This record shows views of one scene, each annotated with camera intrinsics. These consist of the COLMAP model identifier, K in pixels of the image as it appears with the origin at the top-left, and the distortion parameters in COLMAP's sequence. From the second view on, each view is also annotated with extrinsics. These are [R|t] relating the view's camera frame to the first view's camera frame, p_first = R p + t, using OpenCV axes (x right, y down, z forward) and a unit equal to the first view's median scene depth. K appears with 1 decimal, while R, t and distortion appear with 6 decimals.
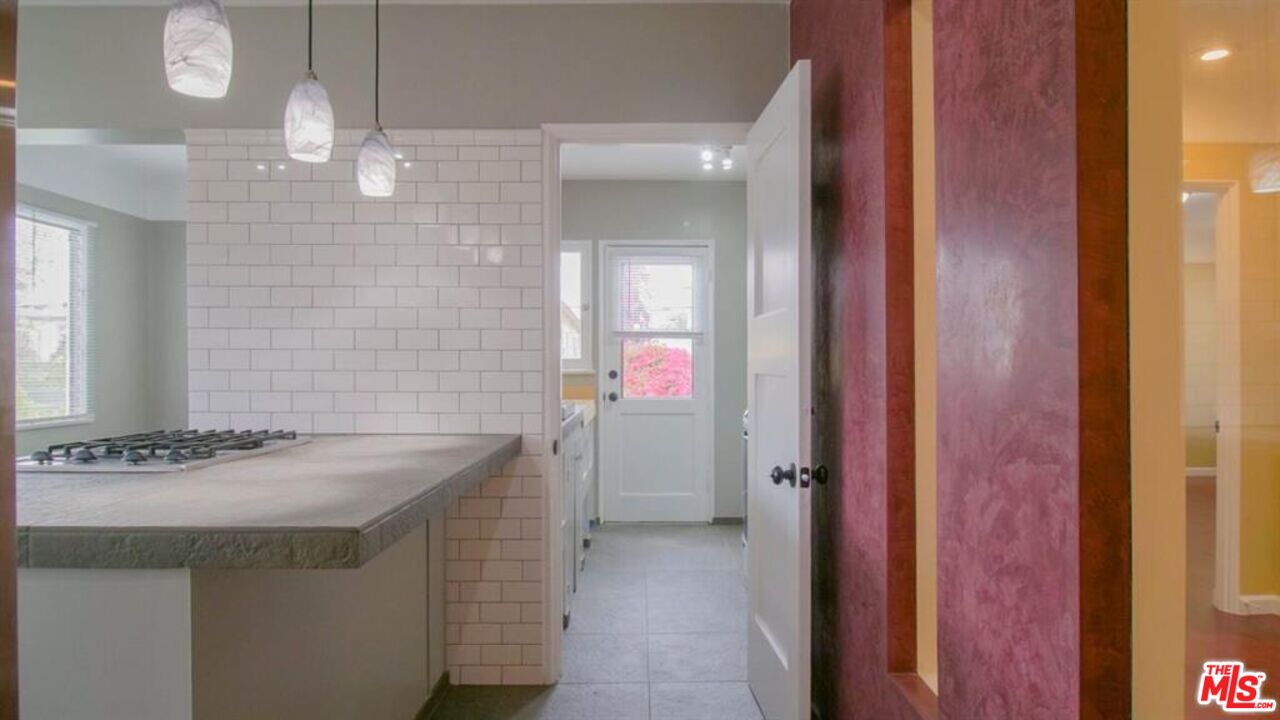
lens RADIAL K [[782.0, 0, 637.7], [0, 782.0, 342.4], [0, 0, 1]] dist [-0.002211, -0.012609]
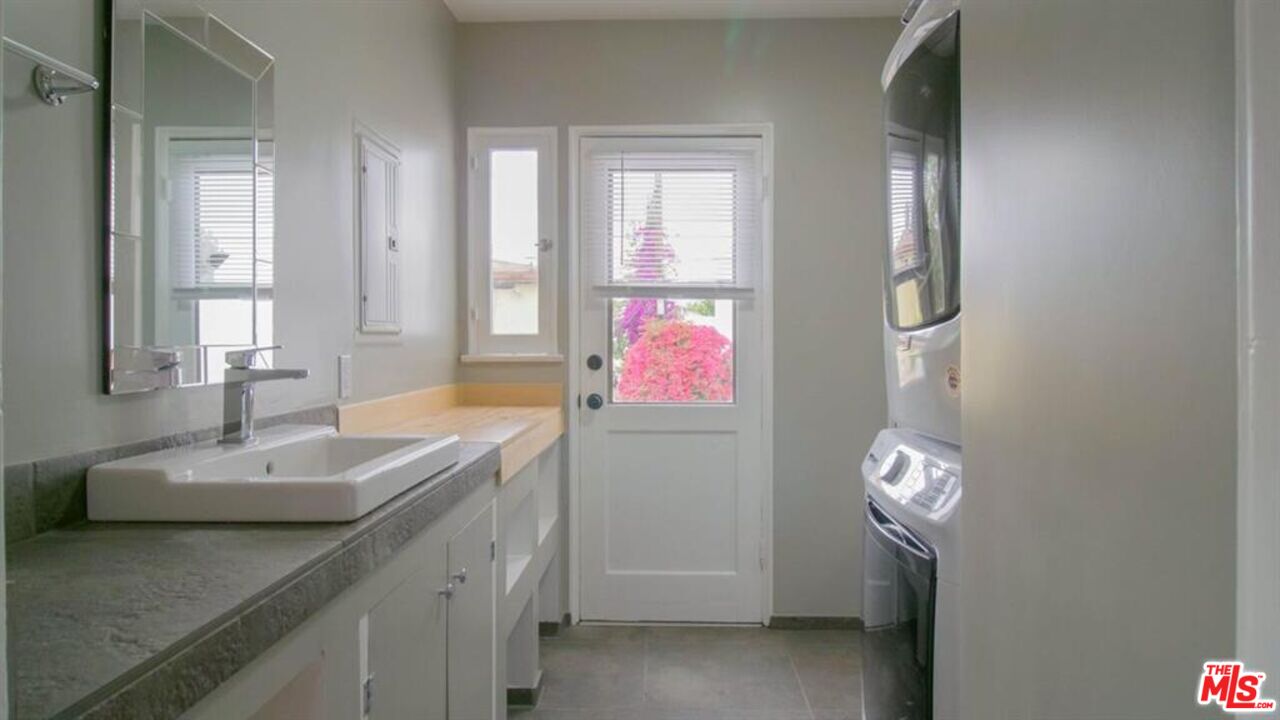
lens RADIAL K [[782.0, 0, 637.7], [0, 782.0, 342.4], [0, 0, 1]] dist [-0.002211, -0.012609]
pose [[0.999403, -0.001051, -0.034543, 0.019871], [0.001981, 0.999636, 0.026890, 0.011223], [0.034502, -0.026943, 0.999041, 0.429433]]
